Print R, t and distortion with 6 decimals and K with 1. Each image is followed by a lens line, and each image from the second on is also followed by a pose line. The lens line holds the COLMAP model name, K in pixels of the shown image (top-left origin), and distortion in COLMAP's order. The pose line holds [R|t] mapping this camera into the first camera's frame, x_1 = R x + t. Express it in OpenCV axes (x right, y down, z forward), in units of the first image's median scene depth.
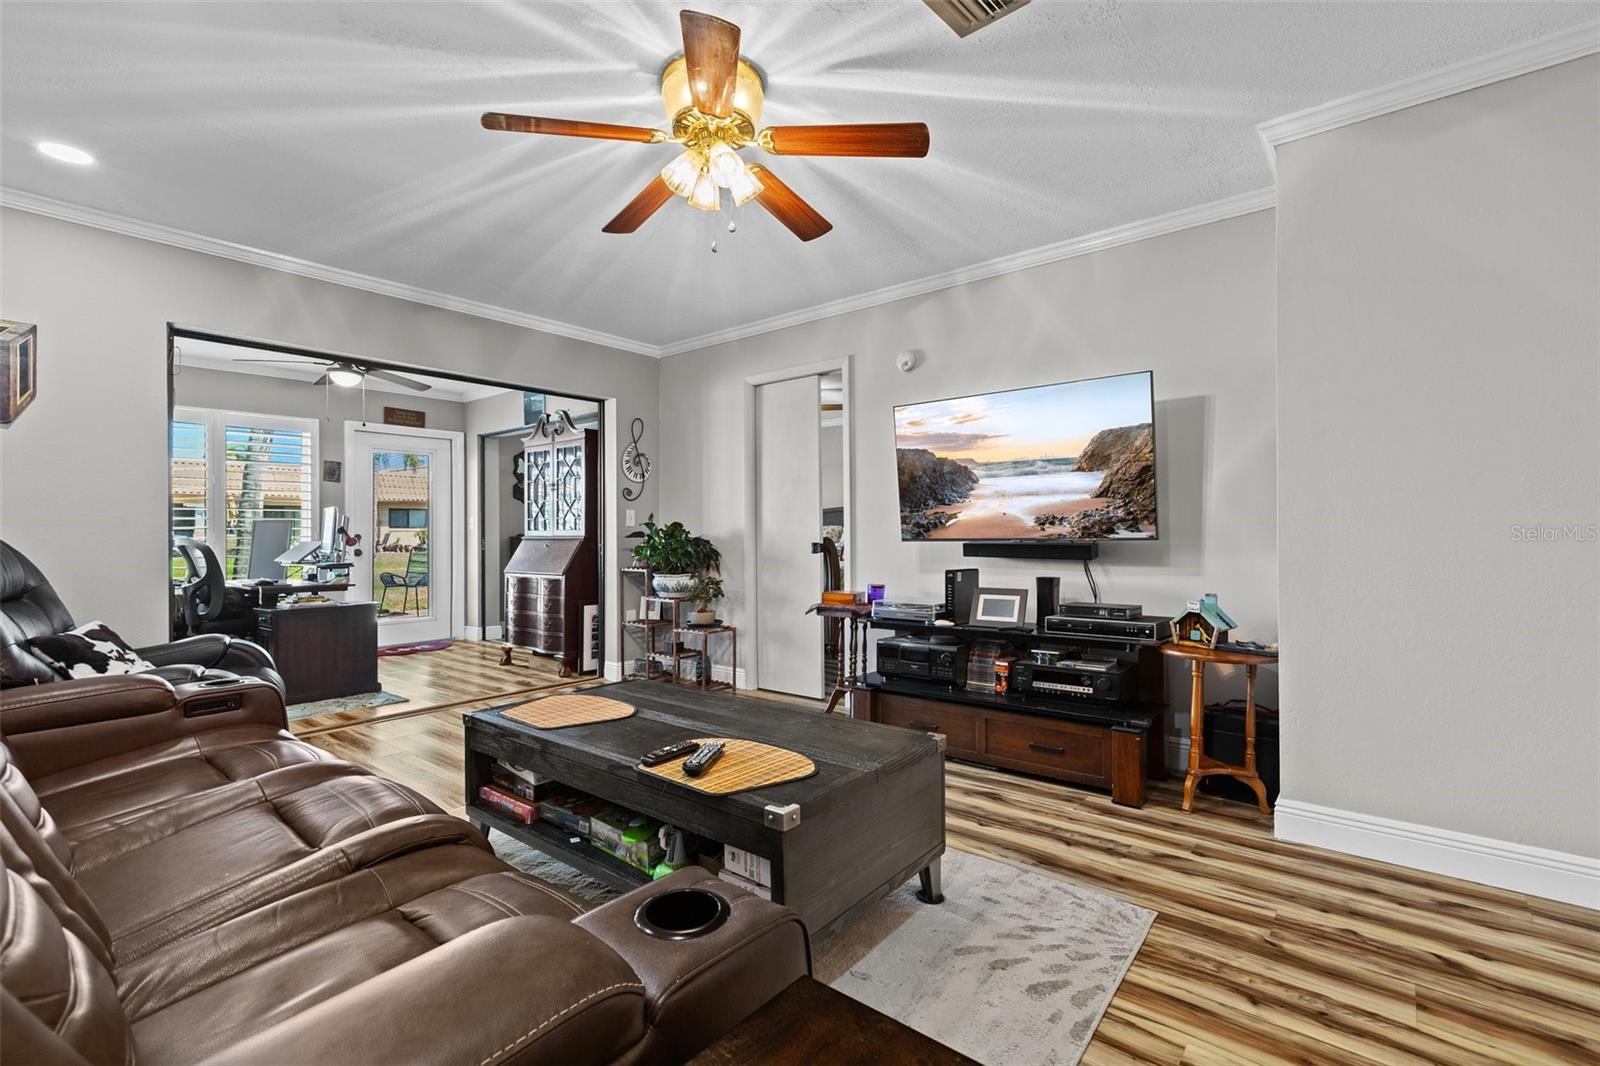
lens RADIAL K [[715.4, 0, 798.8], [0, 715.4, 531.2], [0, 0, 1]] dist [0.002636, 0.000738]
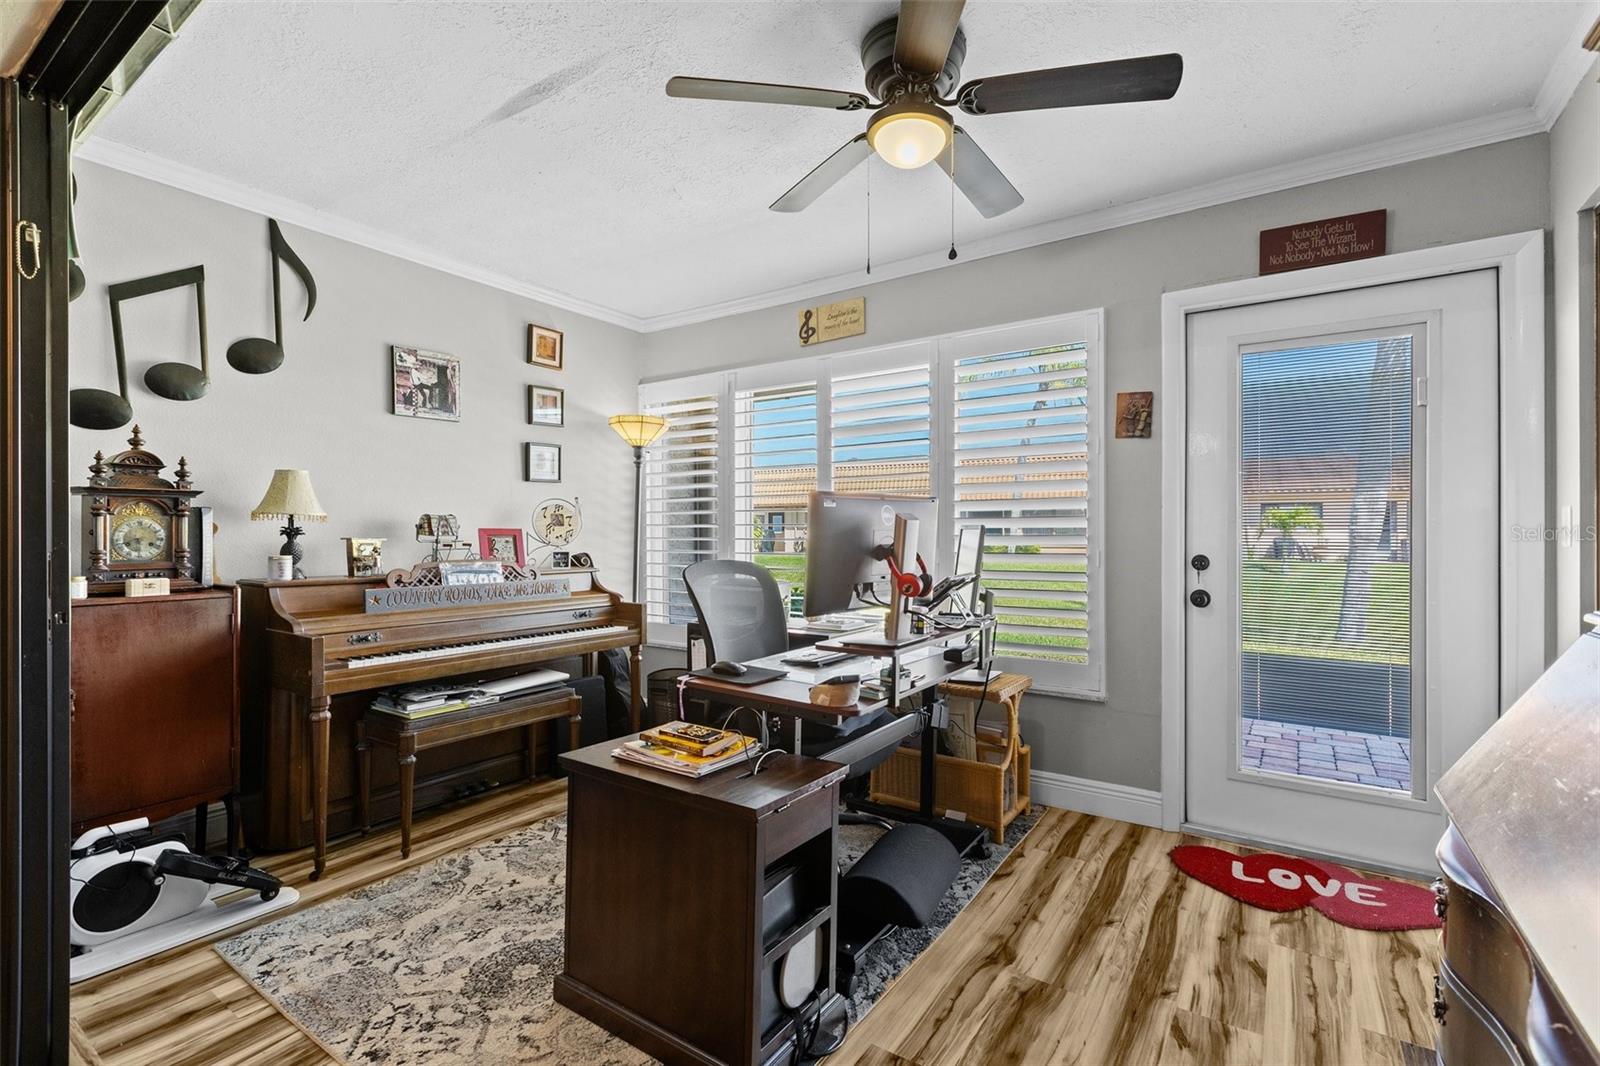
lens RADIAL K [[721.6, 0, 800.0], [0, 721.6, 533.0], [0, 0, 1]] dist [0.003841, 0.000326]
pose [[0.095553, 0.005078, -0.995411, -0.268258], [-0.000646, 0.999987, 0.005040, -0.013303], [0.995424, 0.000161, 0.095555, 0.922052]]
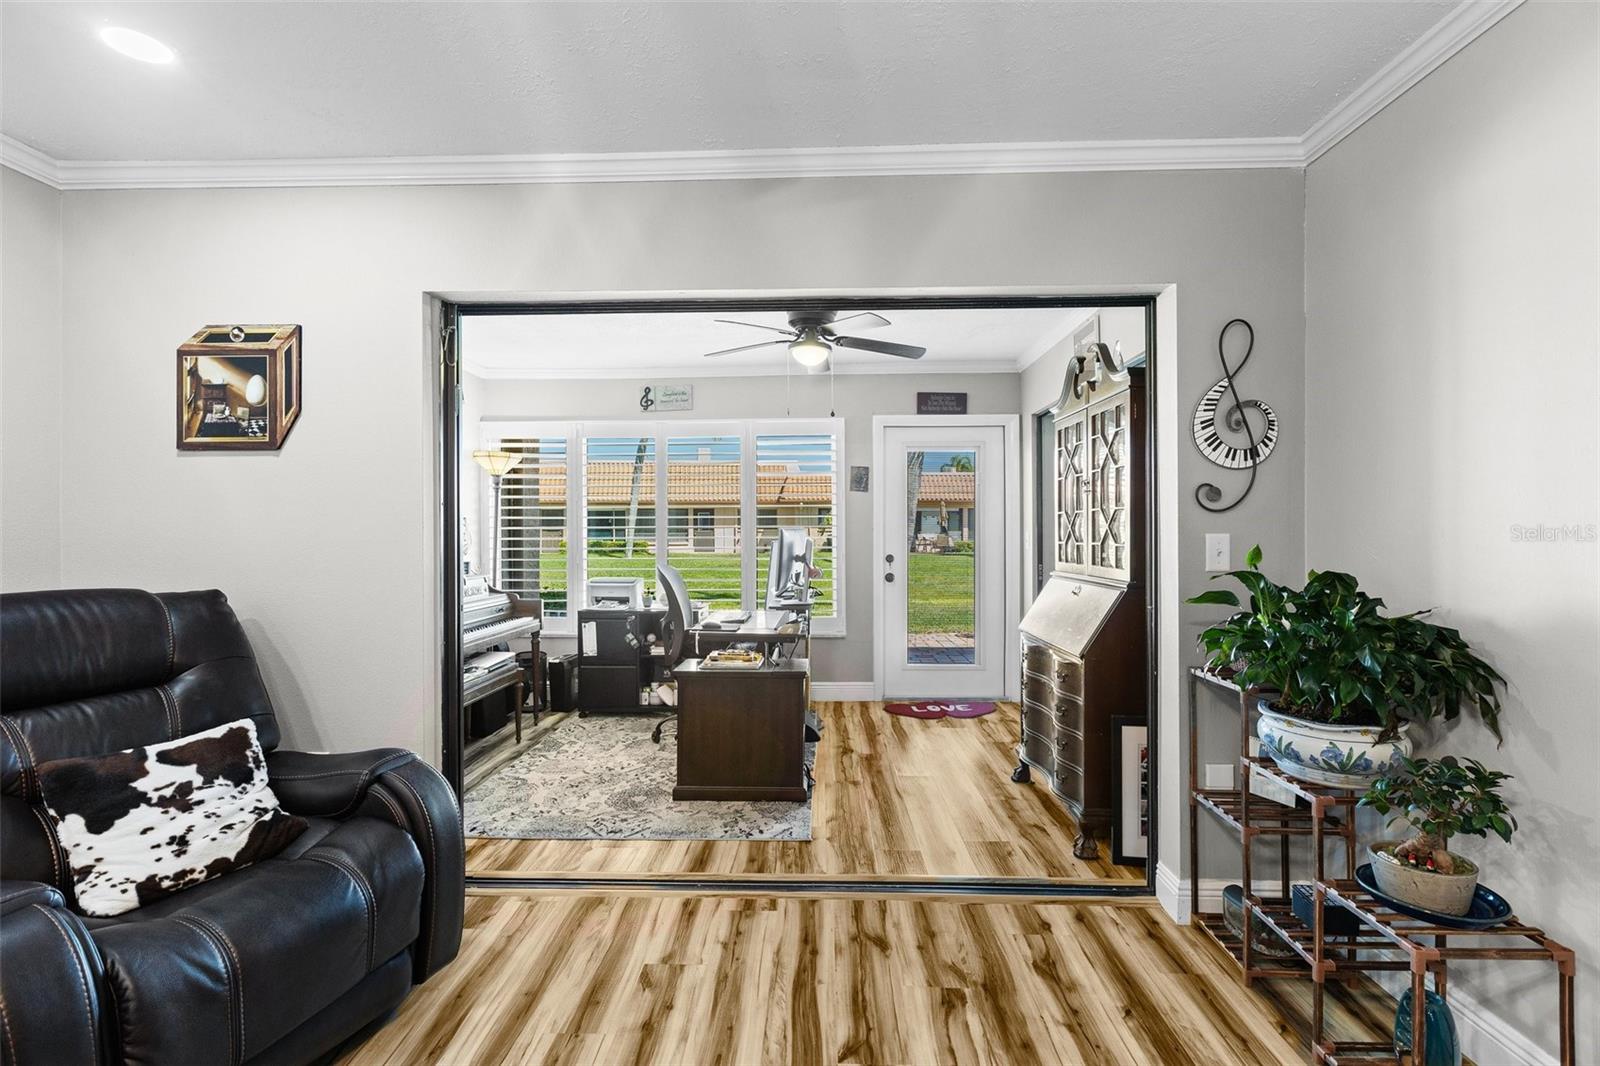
lens RADIAL K [[715.4, 0, 798.8], [0, 715.4, 531.2], [0, 0, 1]] dist [0.002636, 0.000738]
pose [[0.612881, 0.004890, -0.790160, -0.047791], [0.000033, 0.999981, 0.006214, -0.034368], [0.790175, -0.003834, 0.612869, 0.538378]]
